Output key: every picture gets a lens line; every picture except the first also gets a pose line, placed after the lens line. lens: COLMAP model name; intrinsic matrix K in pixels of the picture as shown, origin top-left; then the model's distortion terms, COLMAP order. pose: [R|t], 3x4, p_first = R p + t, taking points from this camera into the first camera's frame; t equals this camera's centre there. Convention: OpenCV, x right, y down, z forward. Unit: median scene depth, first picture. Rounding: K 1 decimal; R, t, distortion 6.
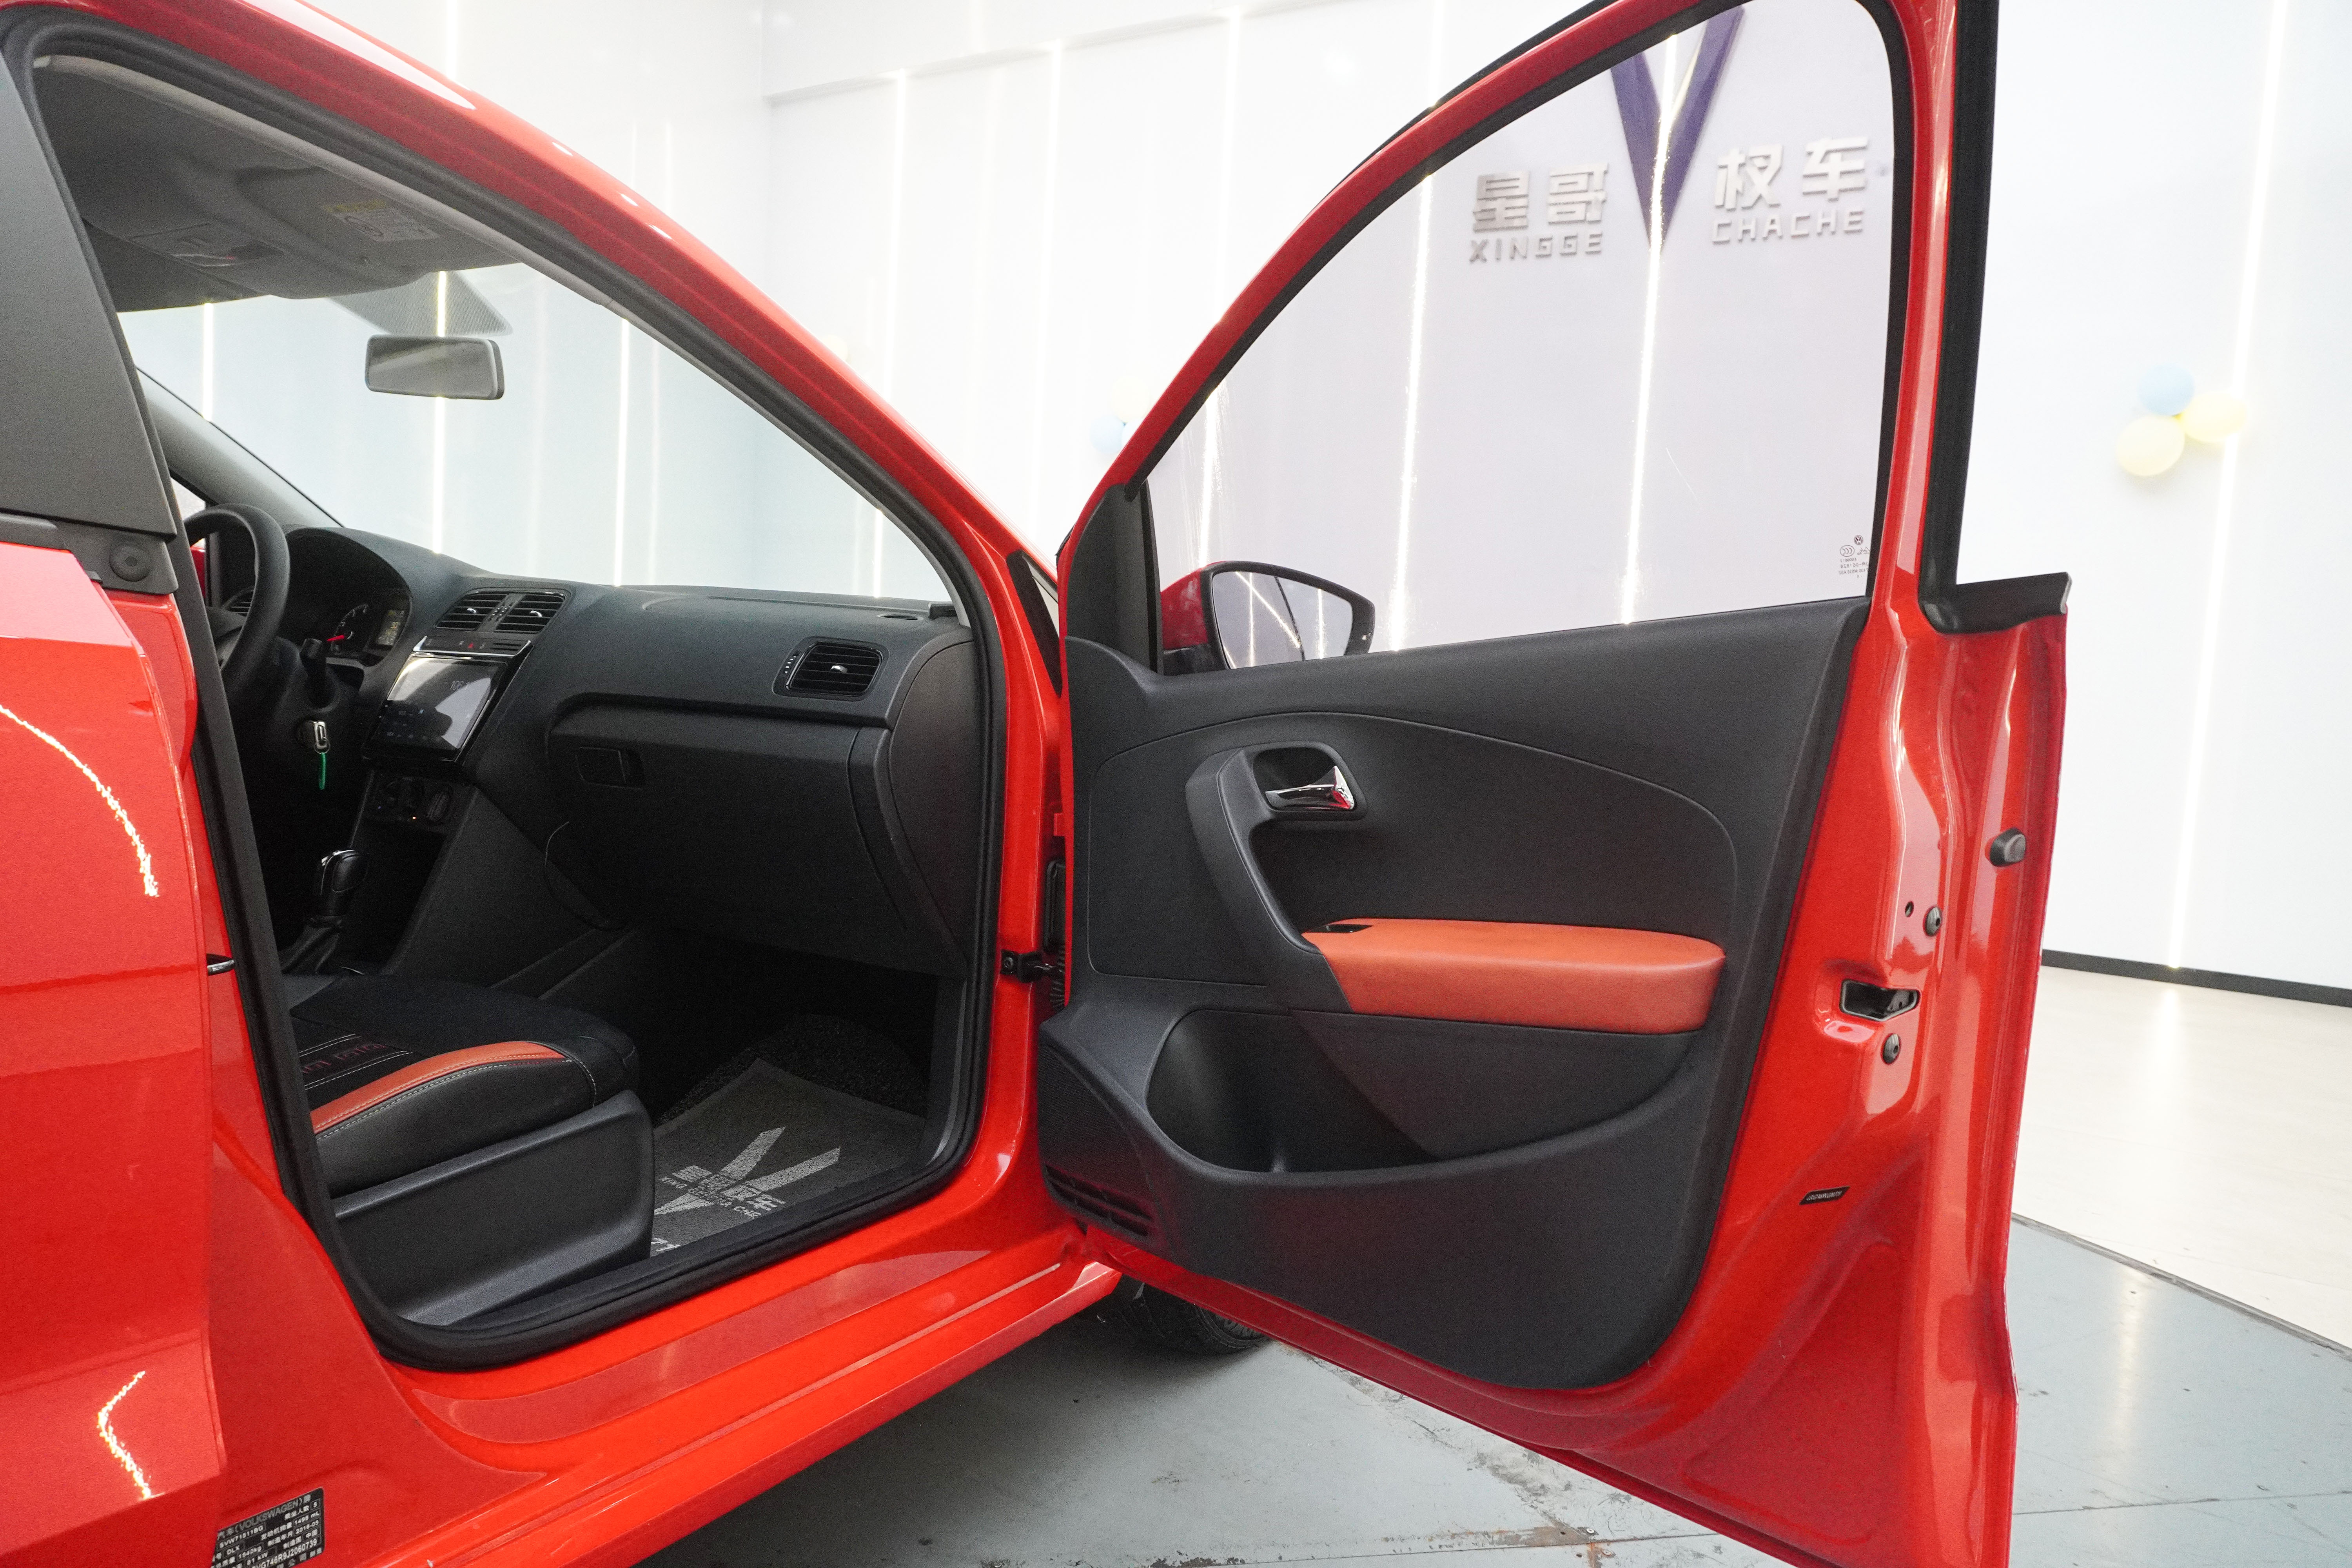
lens RADIAL K [[1570.9, 0, 1128.4], [0, 1570.9, 762.6], [0, 0, 1]] dist [-0.030949, 0.020968]
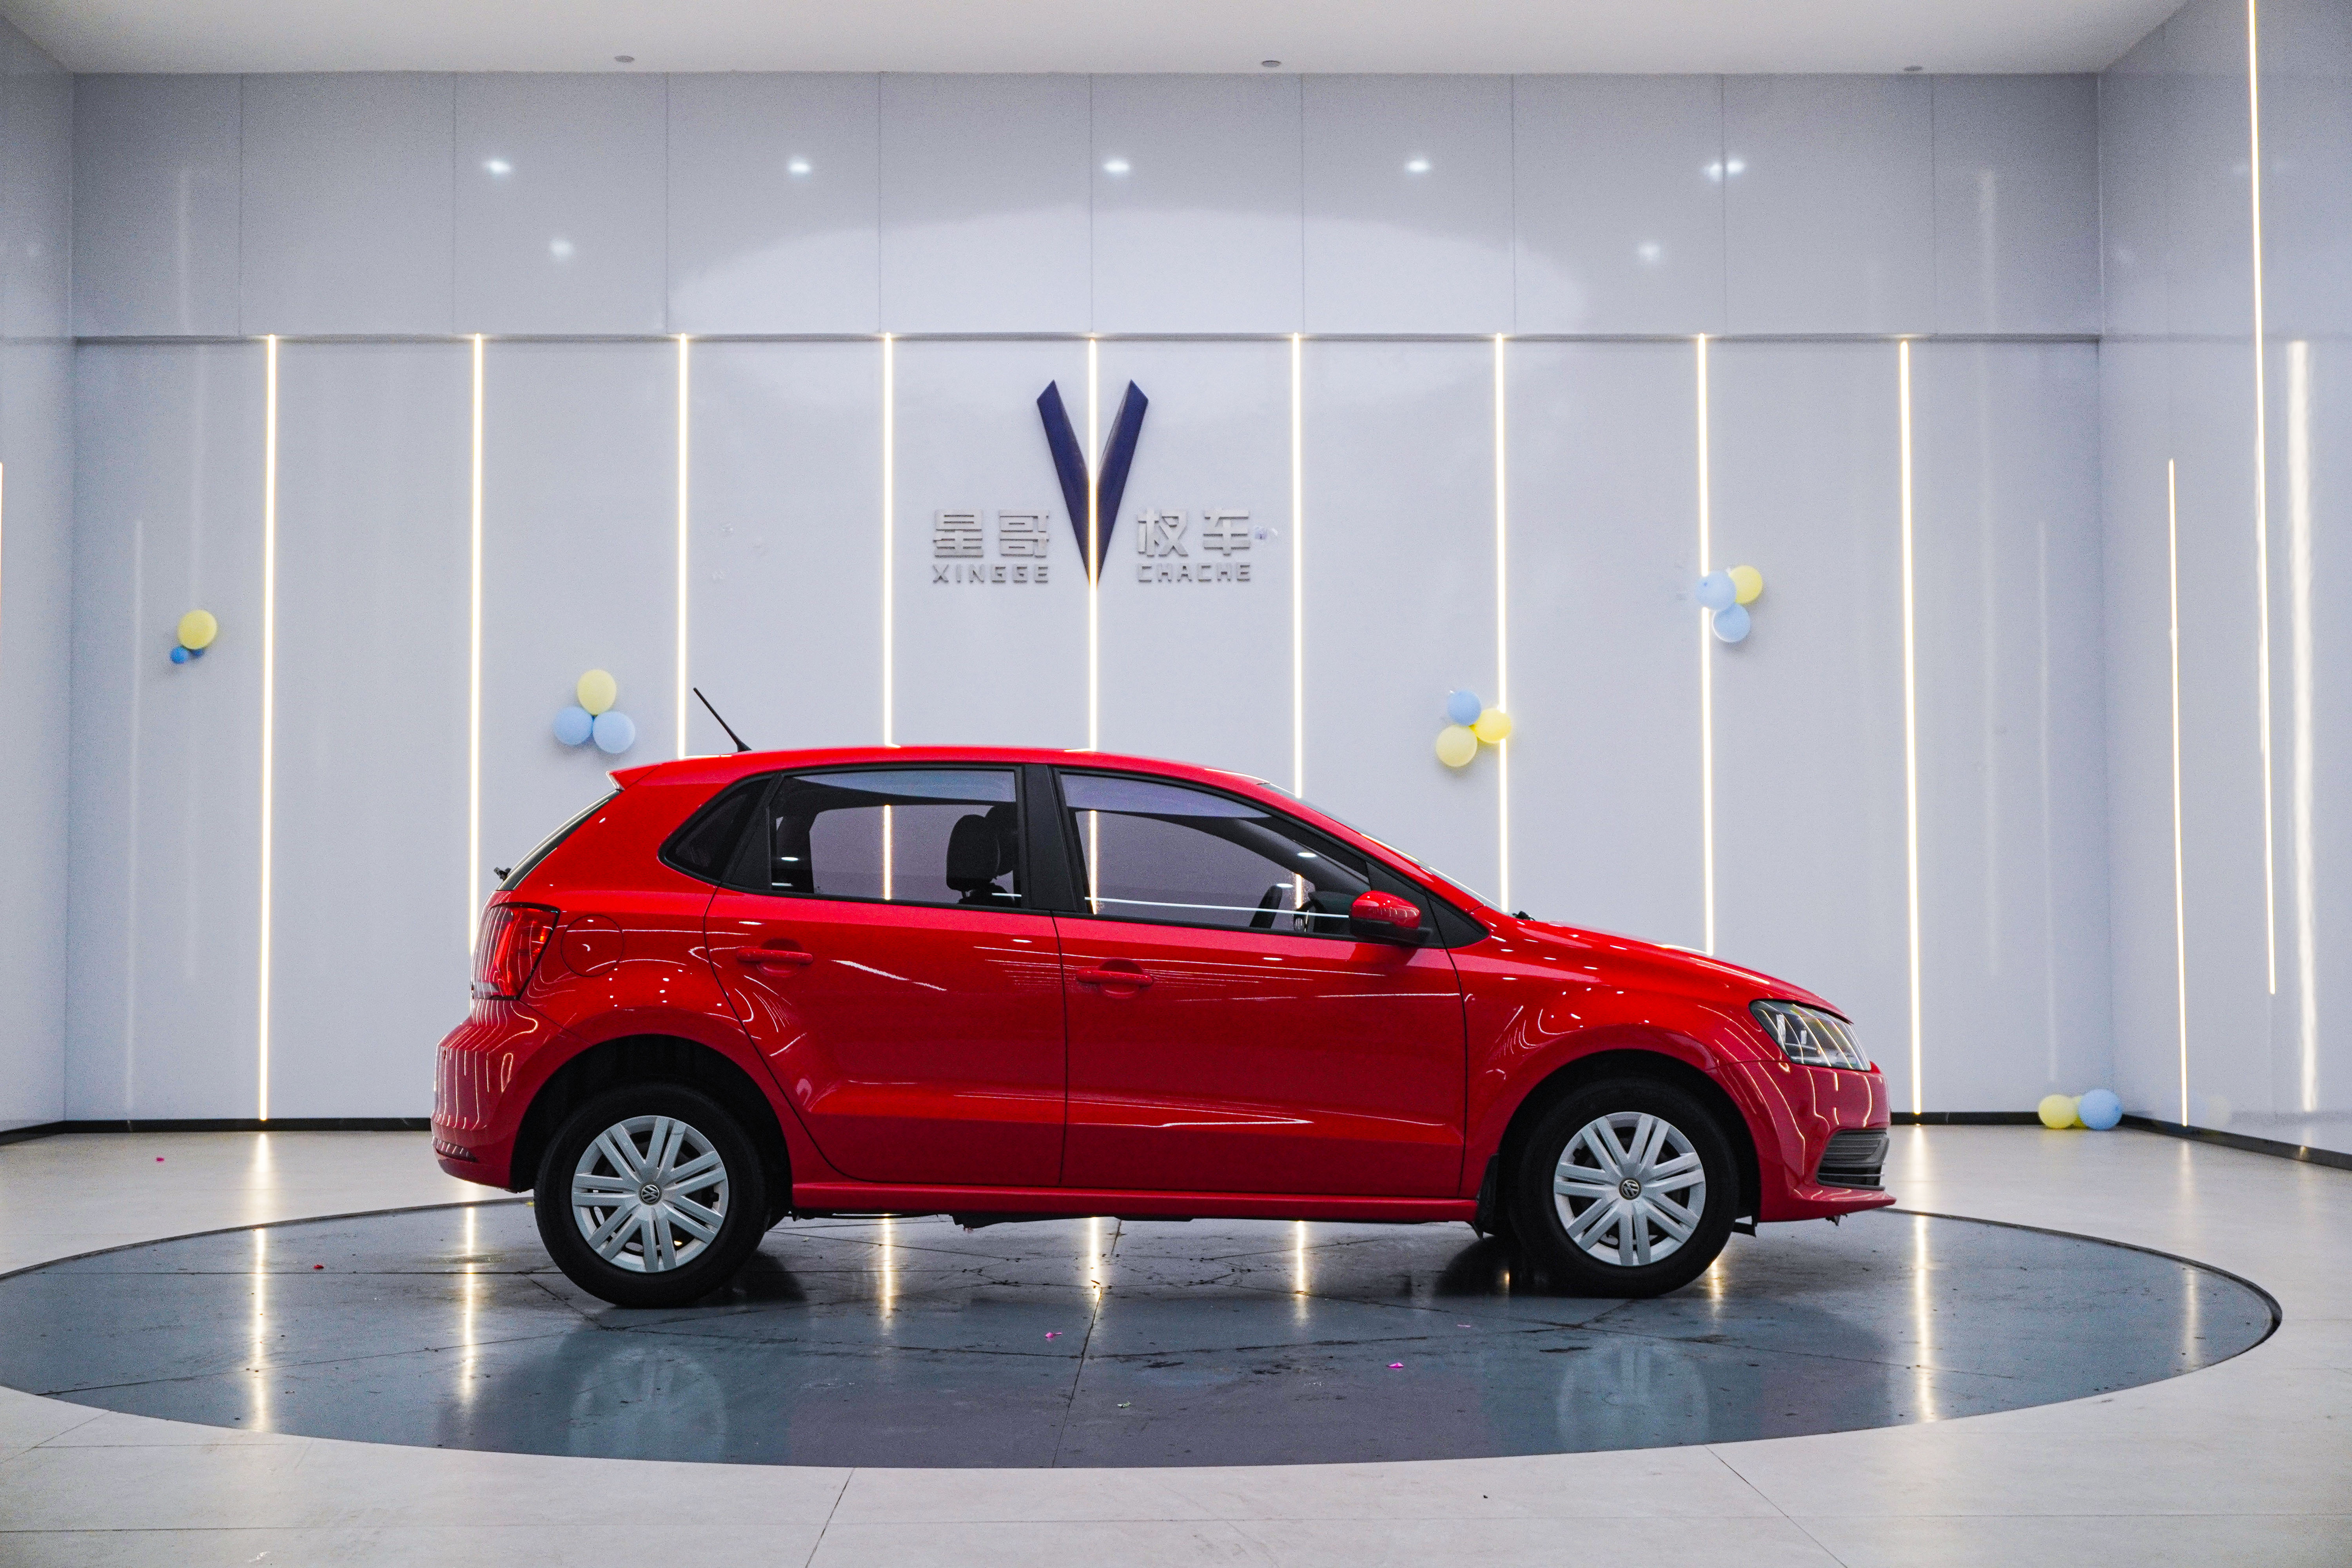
lens RADIAL K [[2904.1, 0, 1163.7], [0, 2904.1, 800.3], [0, 0, 1]] dist [0.088098, 0.000000]
pose [[0.831643, -0.043625, 0.553594, -0.899464], [0.101056, 0.992153, -0.073628, 0.011432], [-0.546038, 0.117176, 0.829525, -0.908784]]
